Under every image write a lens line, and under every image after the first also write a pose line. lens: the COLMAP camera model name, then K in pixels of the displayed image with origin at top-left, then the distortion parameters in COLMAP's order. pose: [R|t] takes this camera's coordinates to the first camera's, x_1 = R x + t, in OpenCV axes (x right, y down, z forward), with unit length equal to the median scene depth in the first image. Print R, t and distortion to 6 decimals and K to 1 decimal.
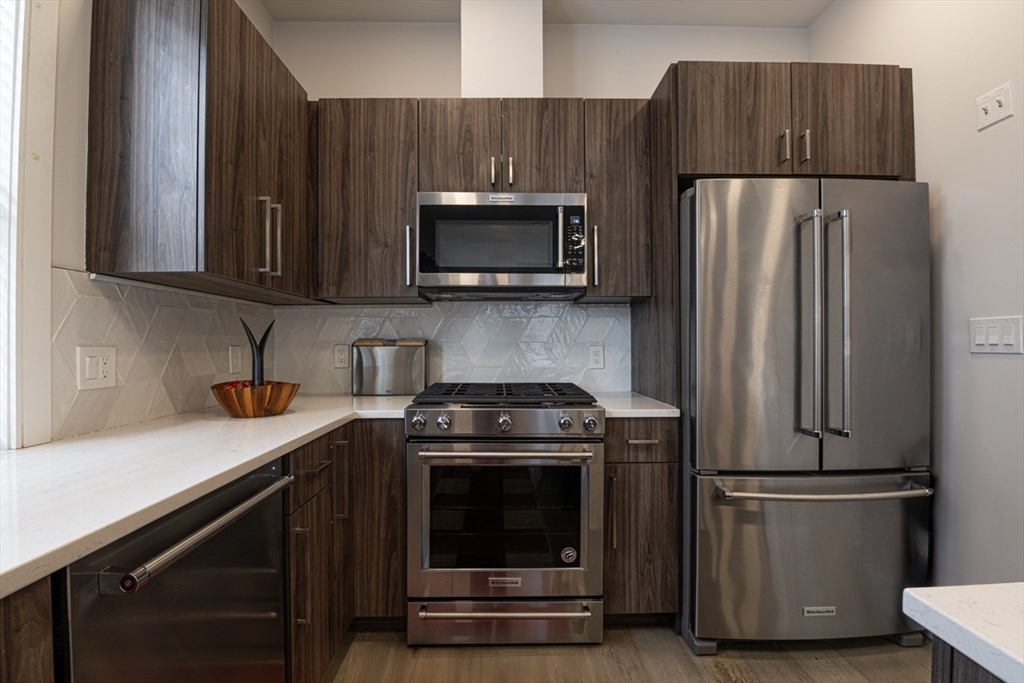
lens RADIAL K [[452.0, 0, 512.0], [0, 452.0, 341.5], [0, 0, 1]] dist [-0.000173, -0.000002]
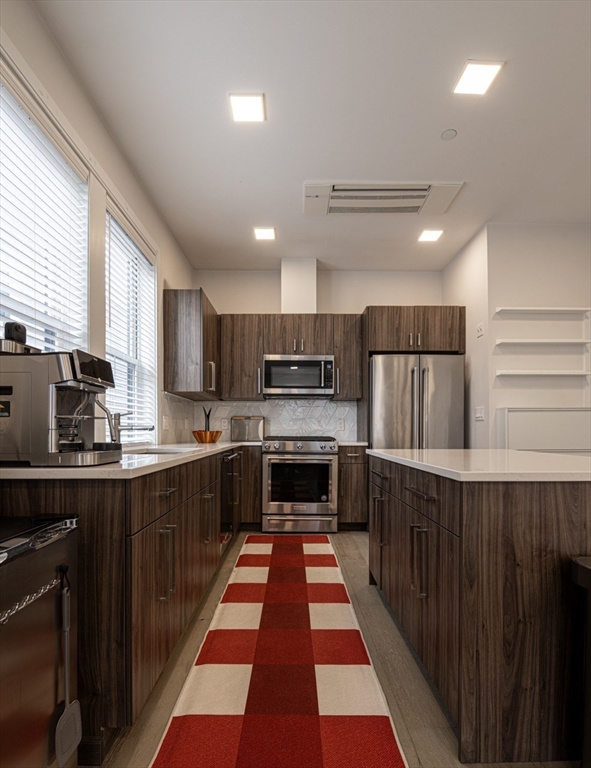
lens RADIAL K [[371.5, 0, 295.5], [0, 371.5, 384.0], [0, 0, 1]] dist [0.000376, 0.000013]
pose [[0.999846, 0.003438, -0.017190, -0.004290], [-0.005415, 0.993198, -0.116310, 0.056204], [0.016673, 0.116385, 0.993064, -0.974165]]
